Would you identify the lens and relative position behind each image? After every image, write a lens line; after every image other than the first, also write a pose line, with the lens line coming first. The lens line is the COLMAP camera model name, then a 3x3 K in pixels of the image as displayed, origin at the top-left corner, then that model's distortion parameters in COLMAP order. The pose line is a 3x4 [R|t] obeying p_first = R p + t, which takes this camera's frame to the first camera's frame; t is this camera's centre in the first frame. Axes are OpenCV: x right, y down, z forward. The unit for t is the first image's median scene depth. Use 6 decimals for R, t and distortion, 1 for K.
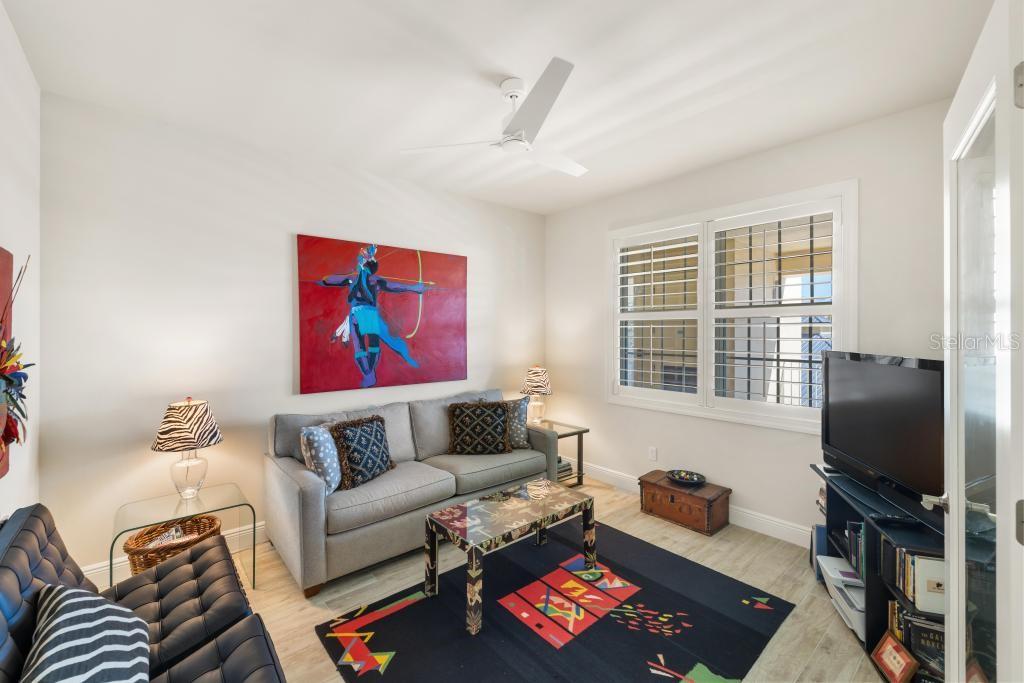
lens RADIAL K [[424.9, 0, 513.5], [0, 424.9, 337.6], [0, 0, 1]] dist [0.001110, -0.000021]
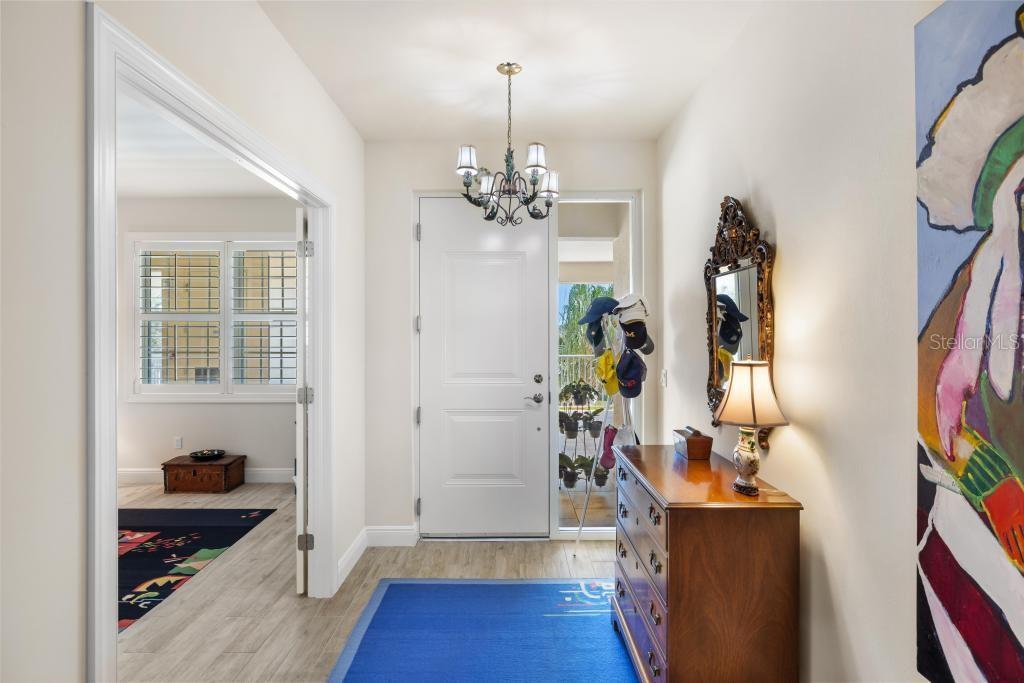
lens RADIAL K [[527.0, 0, 509.6], [0, 527.0, 324.6], [0, 0, 1]] dist [0.023769, 0.000859]
pose [[0.660964, 0.000814, 0.750417, -0.161626], [0.004321, 0.999979, -0.004890, -0.024427], [-0.750405, 0.006474, 0.660947, -0.646335]]
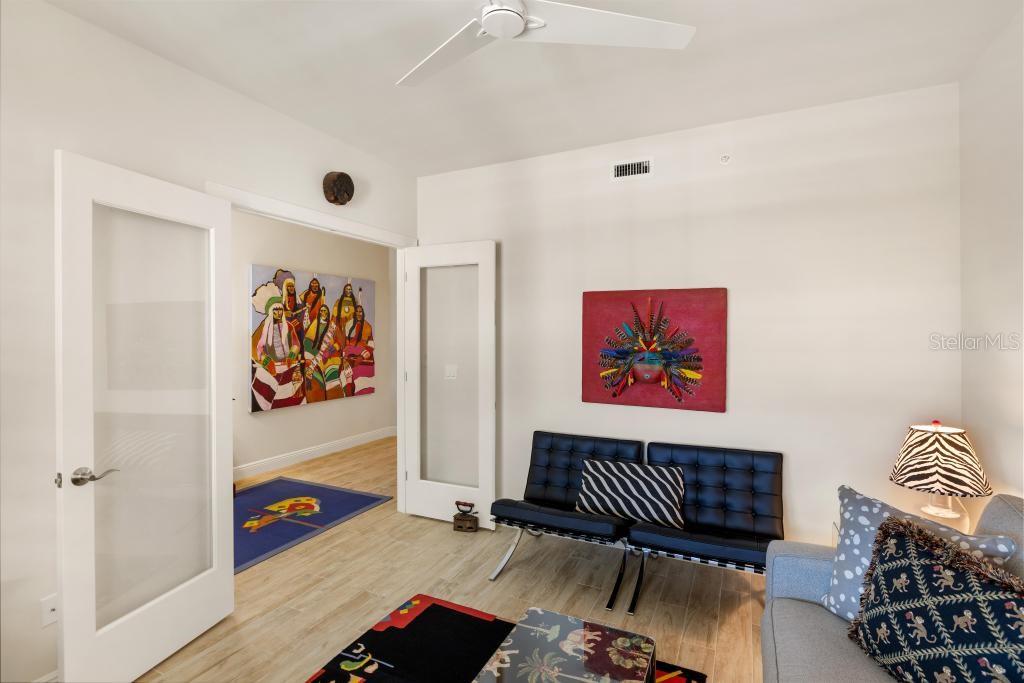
lens RADIAL K [[490.6, 0, 512.3], [0, 490.6, 340.9], [0, 0, 1]] dist [0.000992, 0.000087]
pose [[-0.917521, 0.002625, -0.397680, 0.201928], [0.000162, 0.999981, 0.006228, -0.007972], [0.397688, 0.005650, -0.917503, 1.220799]]
